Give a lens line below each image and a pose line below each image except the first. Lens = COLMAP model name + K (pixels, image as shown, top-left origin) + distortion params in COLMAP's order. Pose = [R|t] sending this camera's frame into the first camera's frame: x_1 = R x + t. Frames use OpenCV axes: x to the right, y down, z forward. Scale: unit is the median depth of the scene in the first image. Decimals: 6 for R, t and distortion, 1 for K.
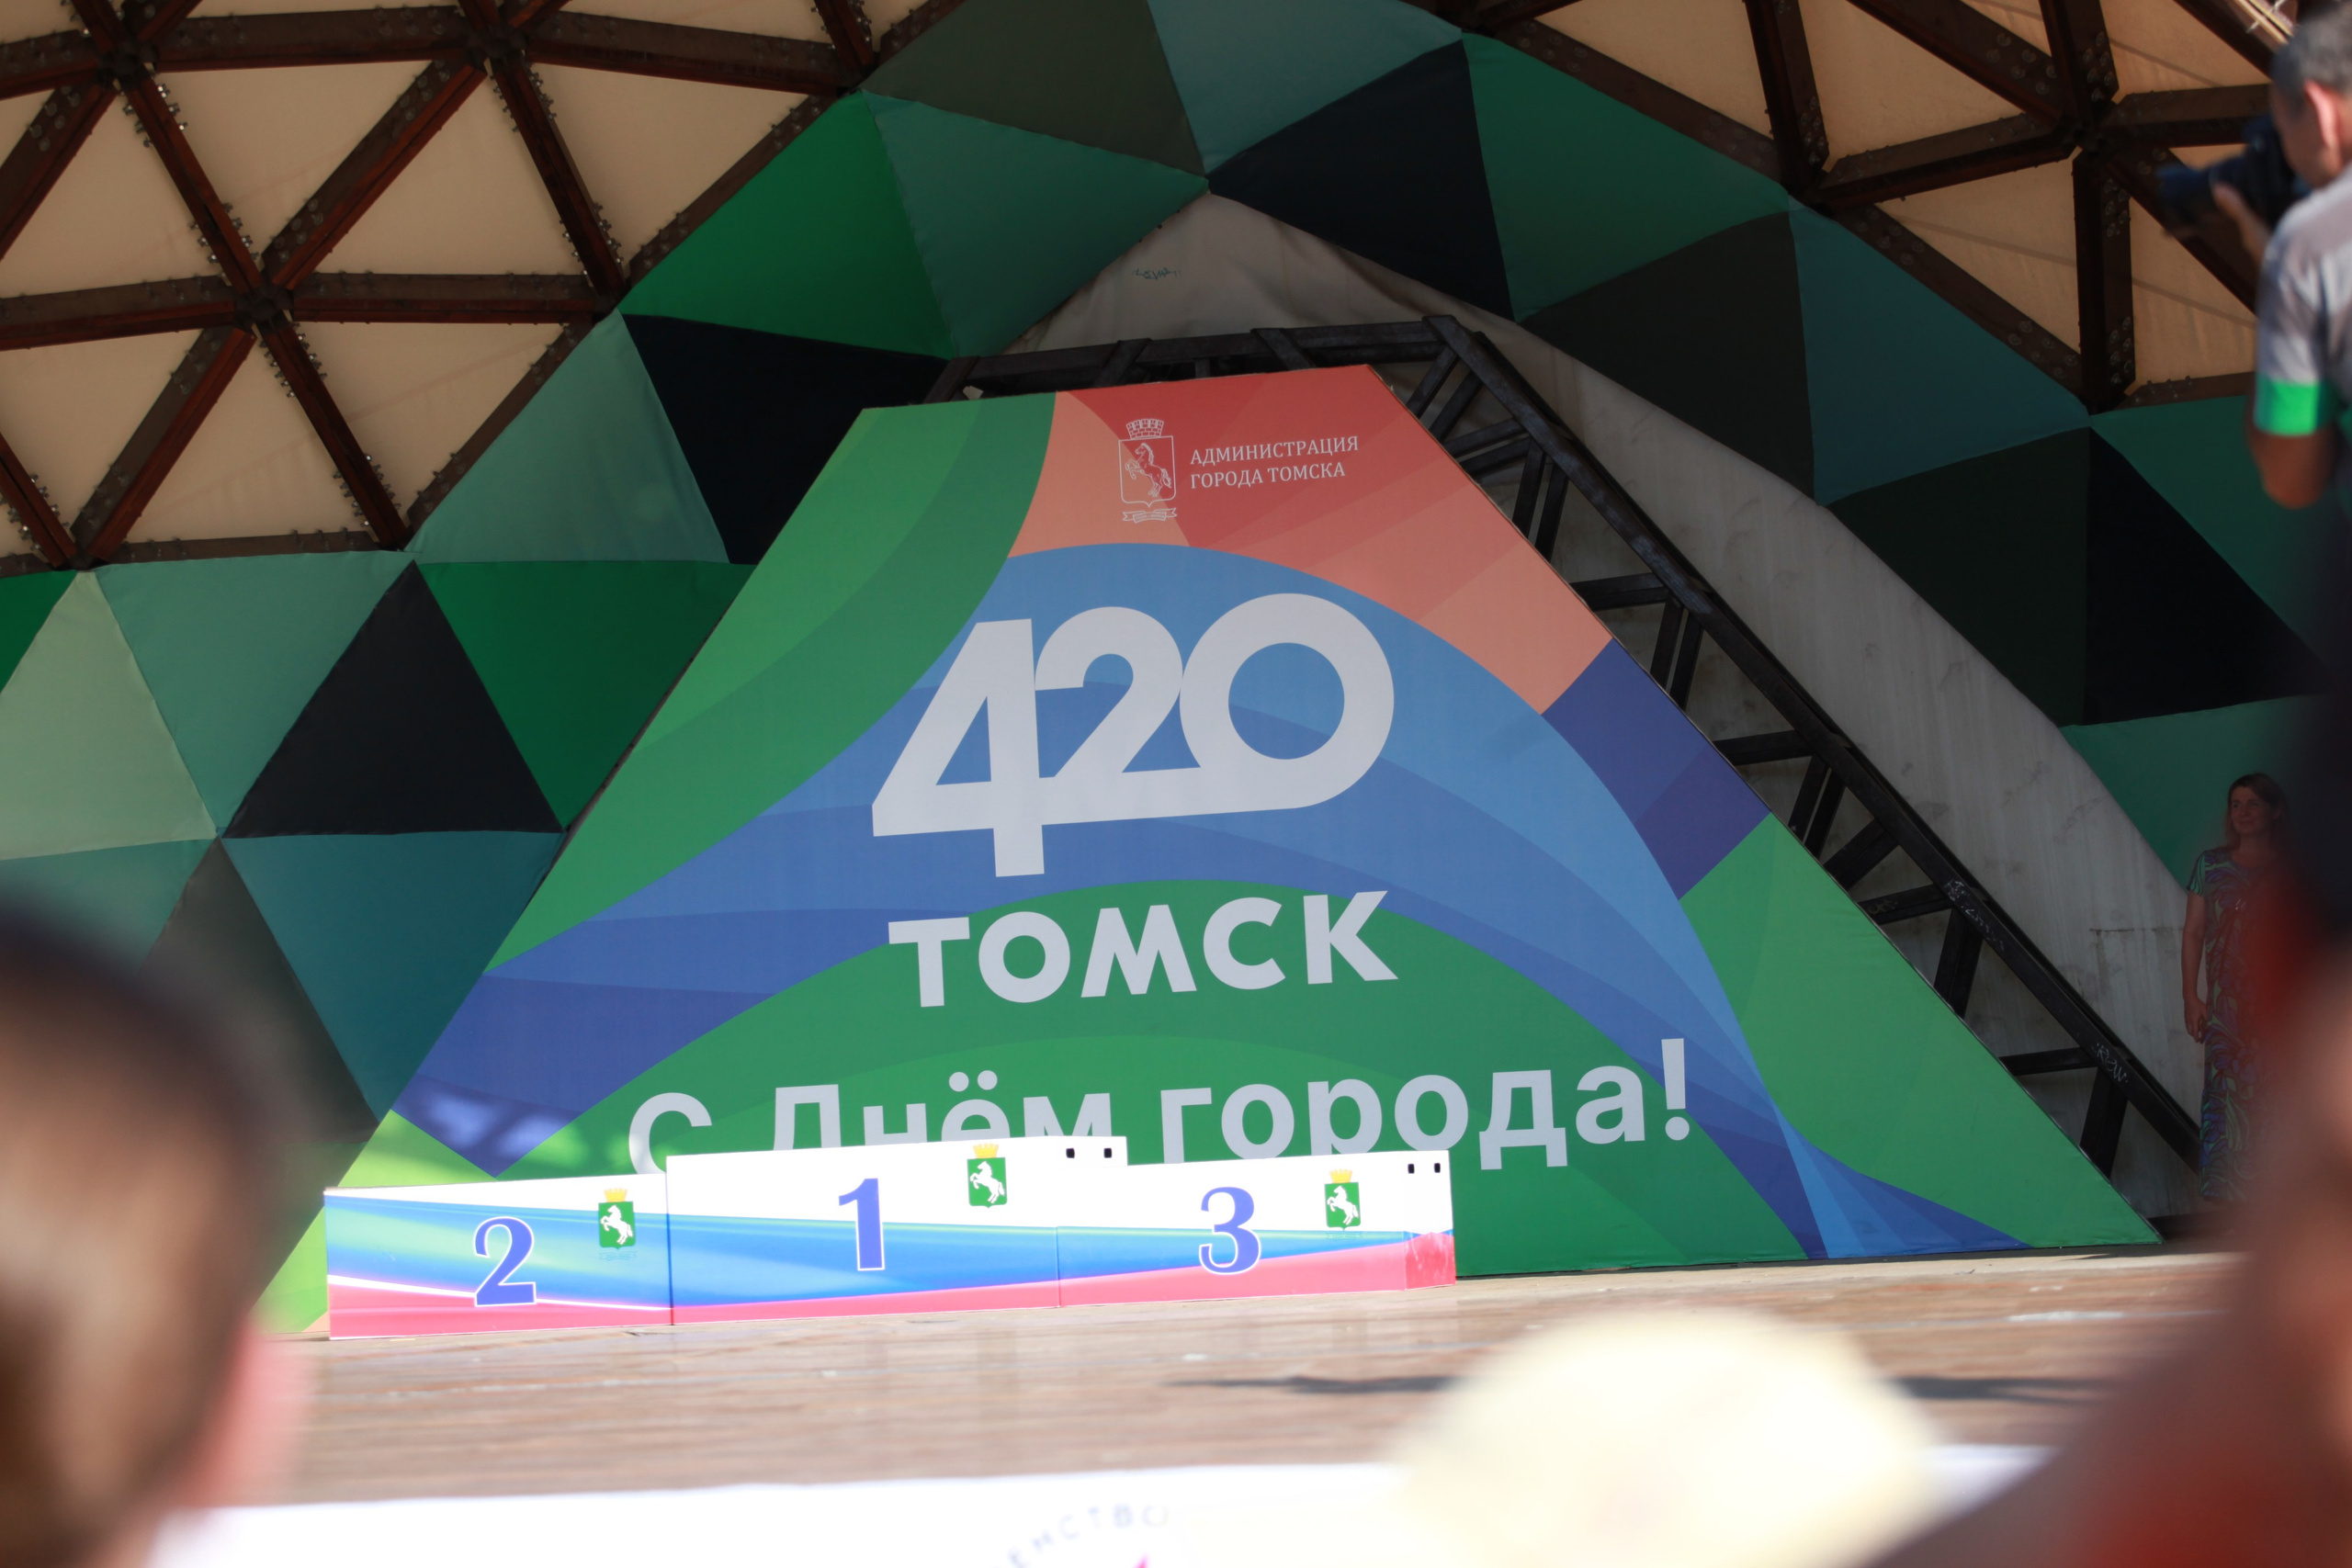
lens RADIAL K [[5810.9, 0, 1093.7], [0, 5810.9, 819.7], [0, 0, 1]] dist [-0.081760, 0.000000]
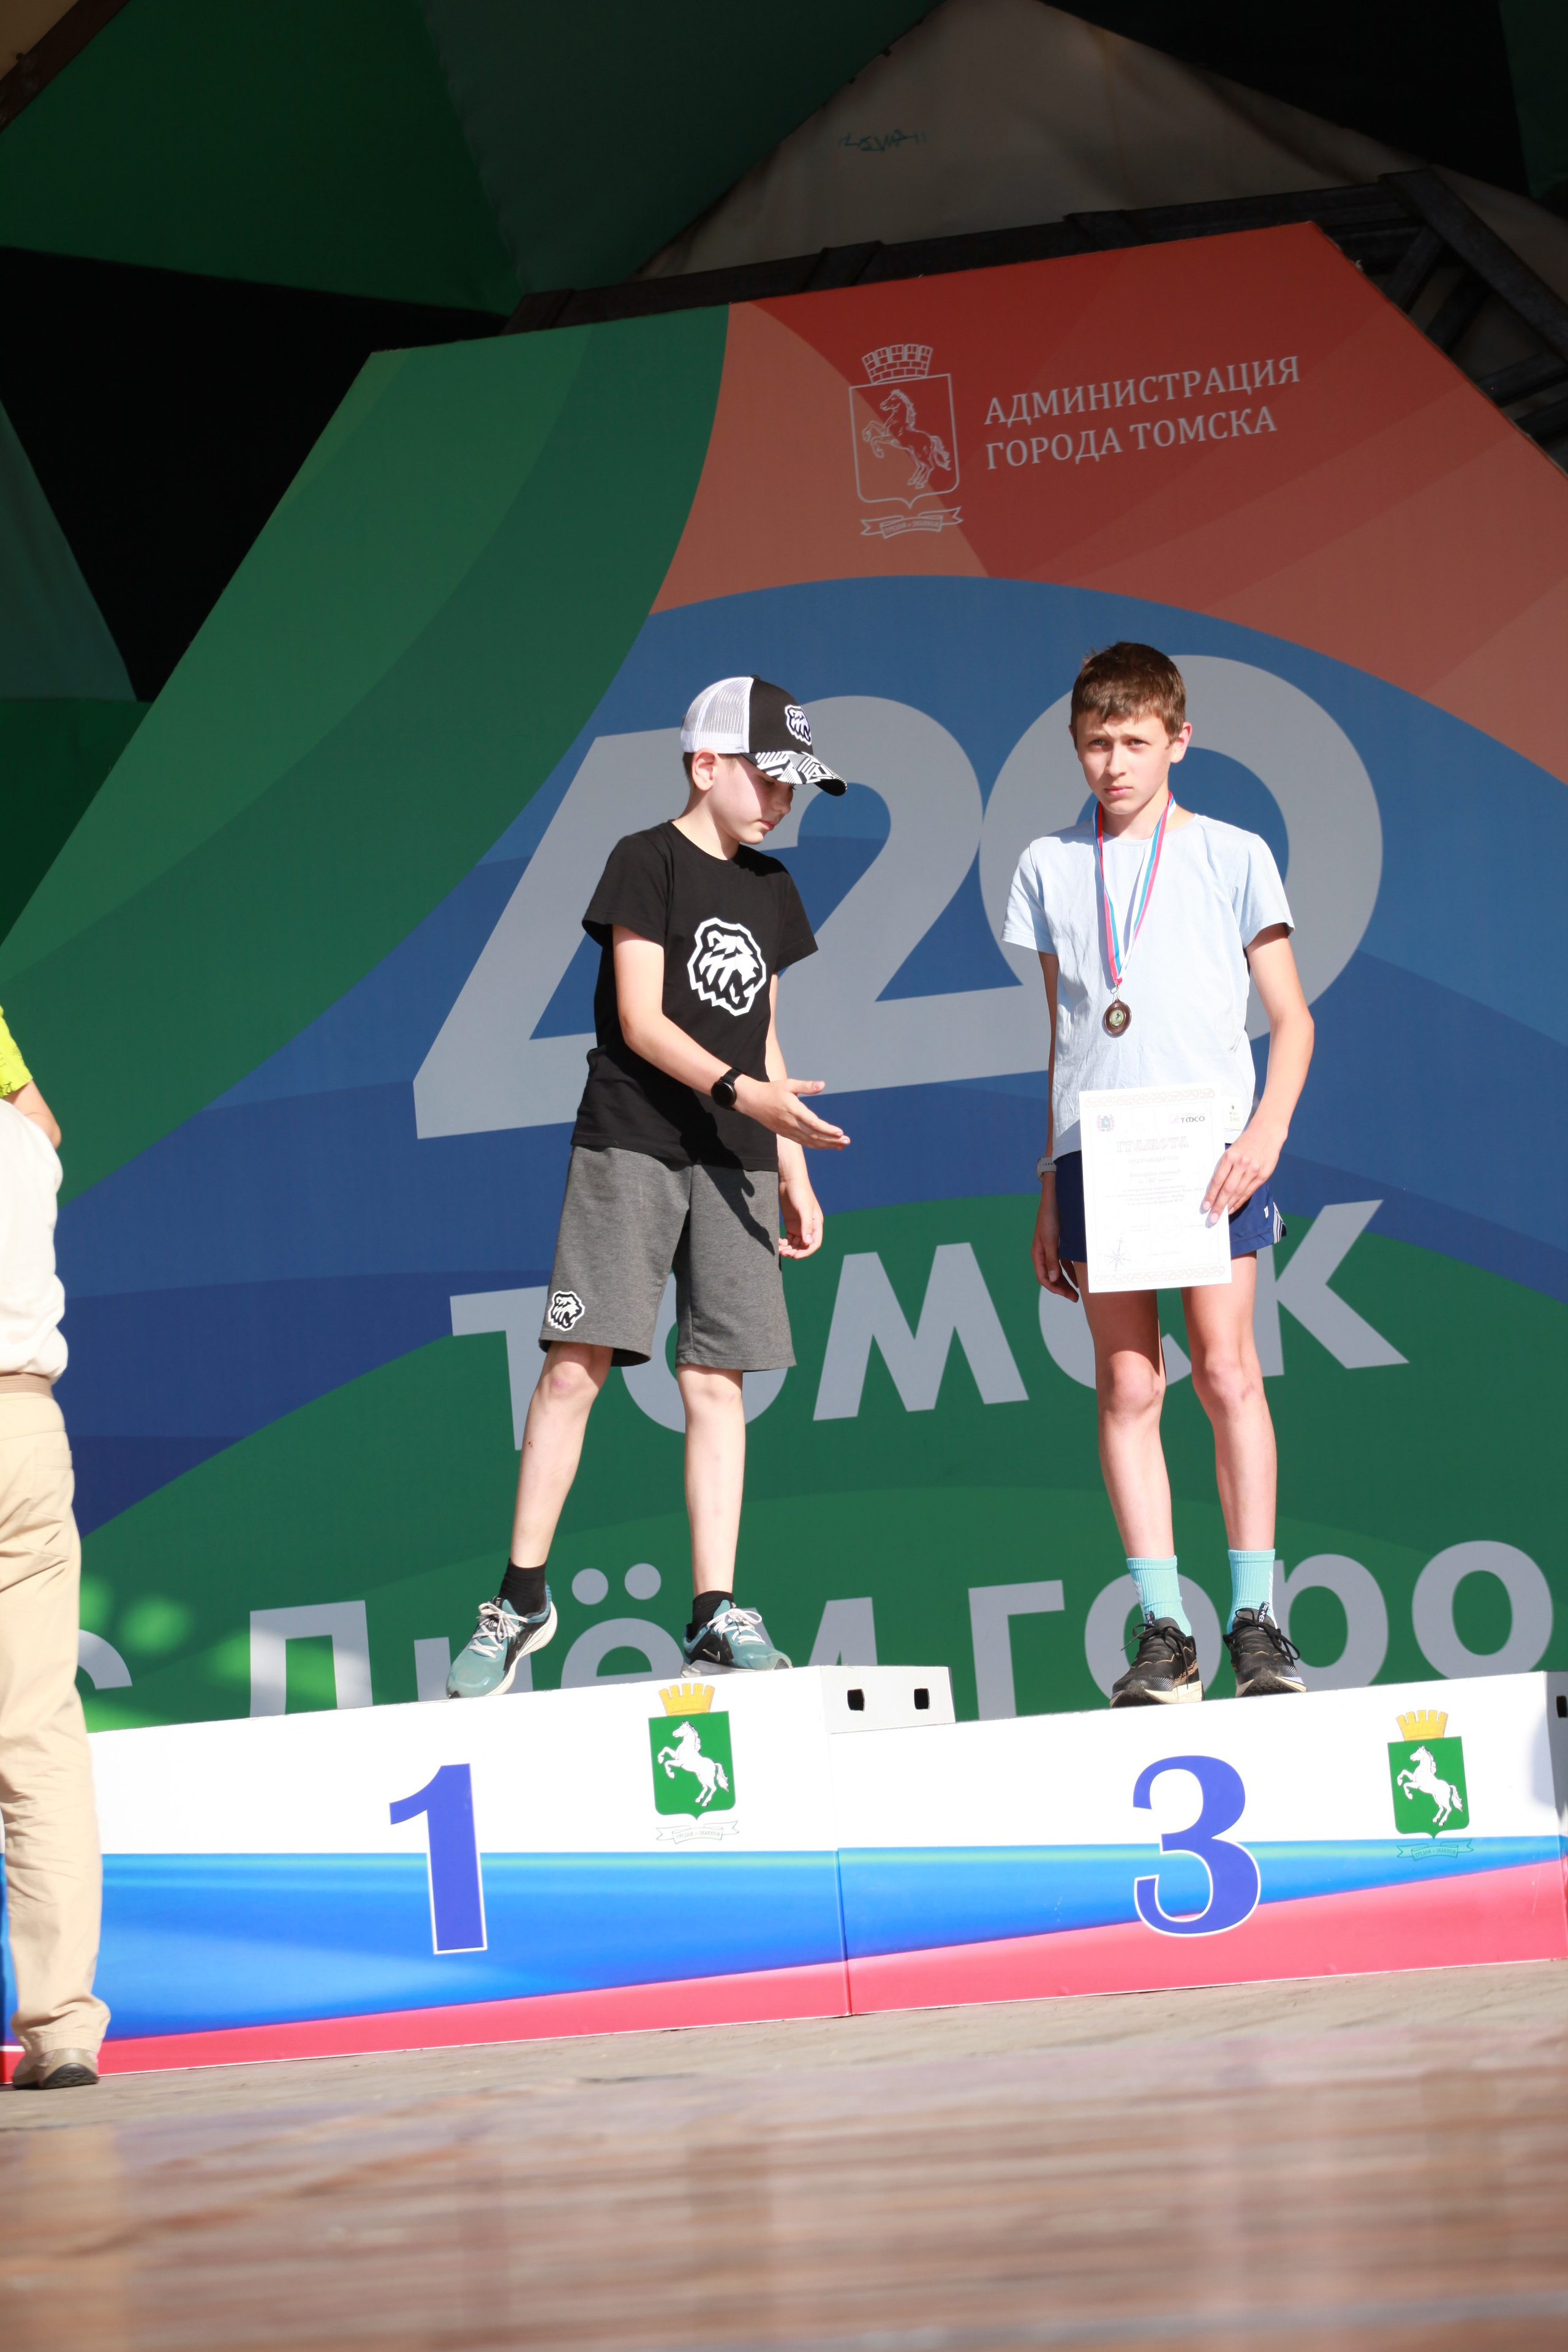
lens RADIAL K [[7230.2, 0, 752.3], [0, 7230.2, 1166.2], [0, 0, 1]] dist [0.301715, 0.000000]
pose [[0.999275, -0.032263, 0.020210, -0.020681], [0.032727, 0.999198, -0.023076, 0.022361], [-0.019449, 0.023720, 0.999529, 0.329352]]
